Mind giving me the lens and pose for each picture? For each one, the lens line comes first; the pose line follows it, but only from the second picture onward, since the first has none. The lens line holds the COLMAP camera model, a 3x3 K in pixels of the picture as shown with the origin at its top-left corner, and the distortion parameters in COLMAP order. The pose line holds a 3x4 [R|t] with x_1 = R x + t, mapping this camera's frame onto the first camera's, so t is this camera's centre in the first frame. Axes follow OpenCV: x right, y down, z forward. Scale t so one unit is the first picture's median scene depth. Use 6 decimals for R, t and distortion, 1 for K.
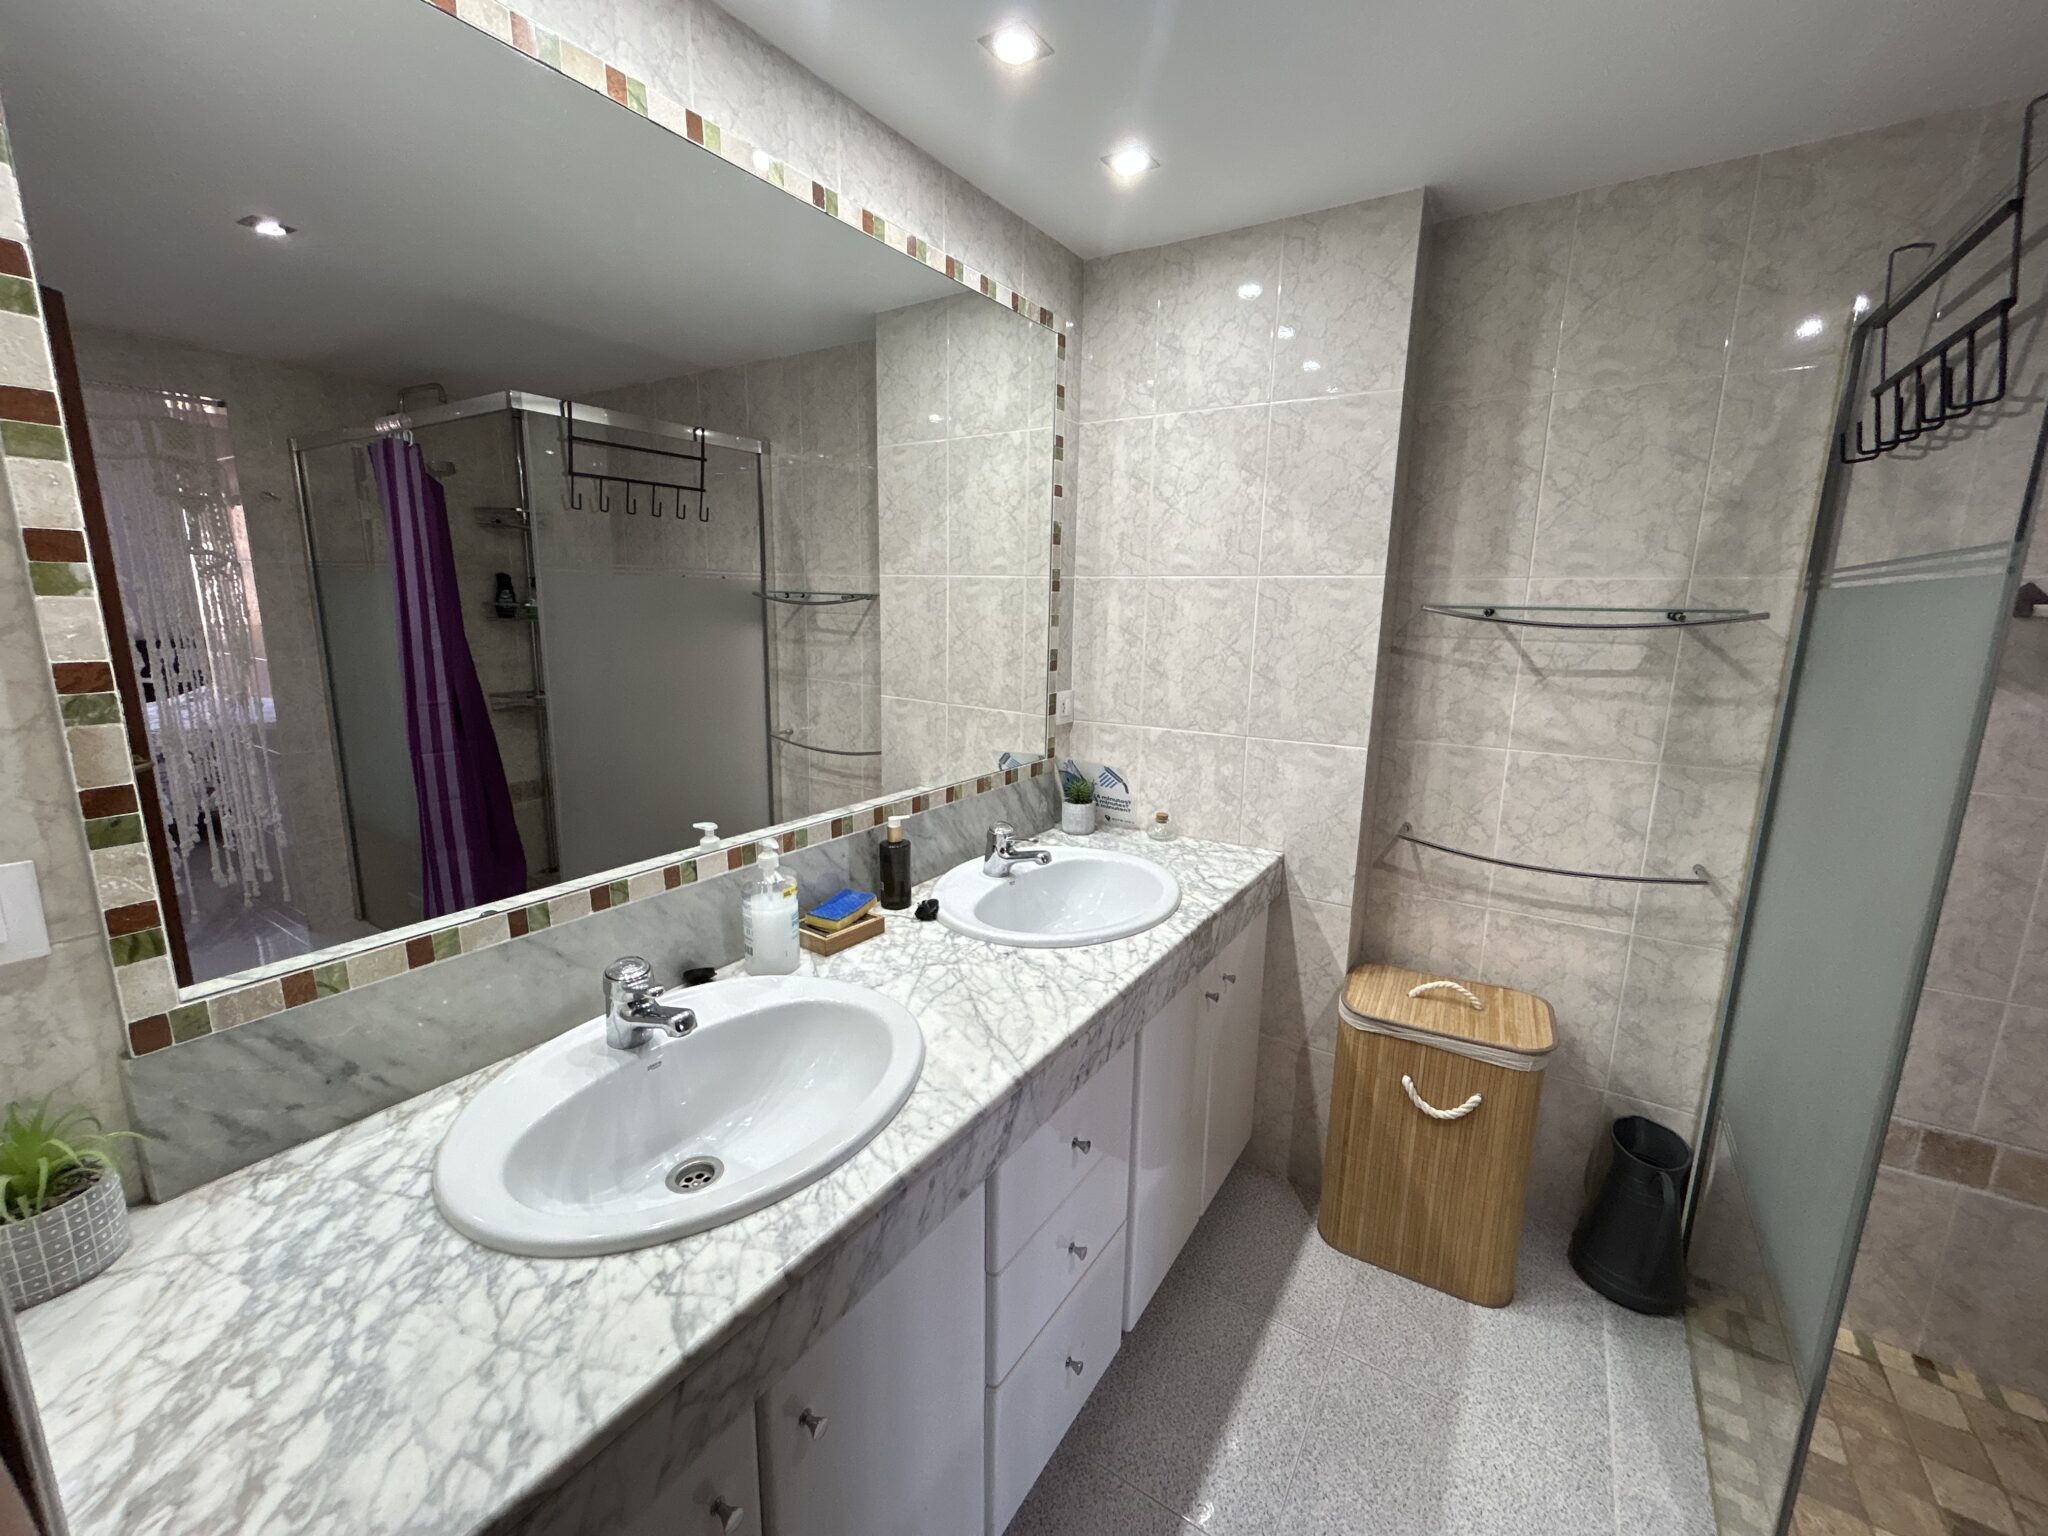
lens RADIAL K [[832.3, 0, 1026.8], [0, 832.3, 767.1], [0, 0, 1]] dist [-0.001093, 0.000501]
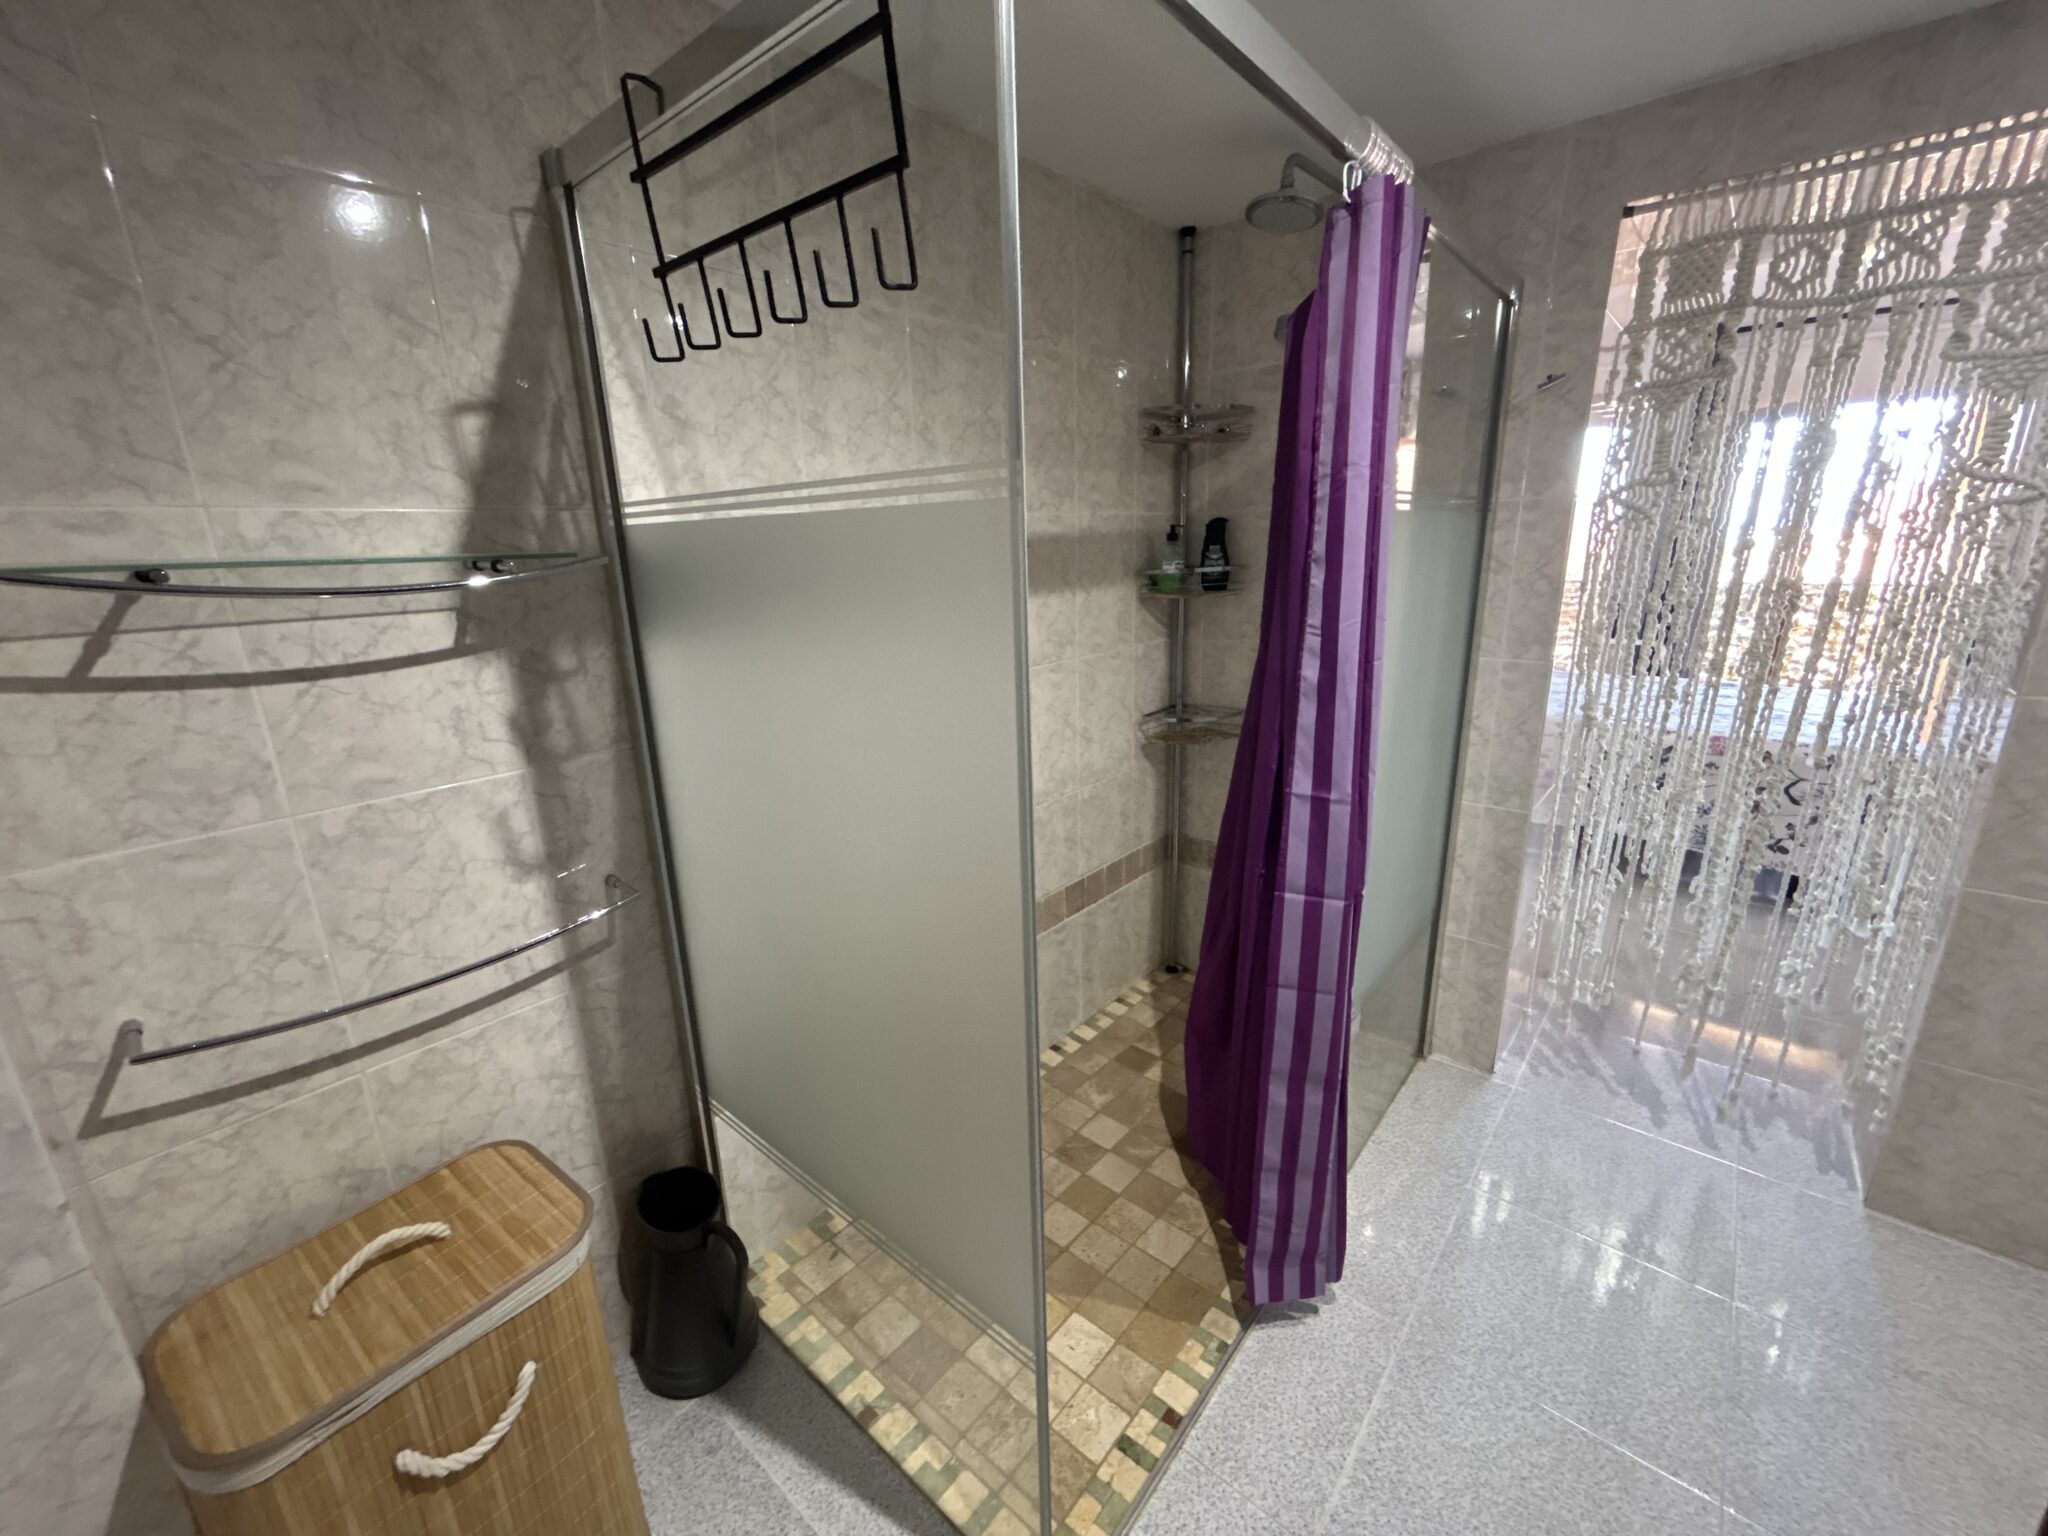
lens RADIAL K [[832.3, 0, 1026.8], [0, 832.3, 767.1], [0, 0, 1]] dist [-0.001093, 0.000501]
pose [[0.126820, -0.278256, 0.952098, 0.122234], [0.224115, 0.943066, 0.245763, -0.085404], [-0.966276, 0.182212, 0.181961, 0.435543]]
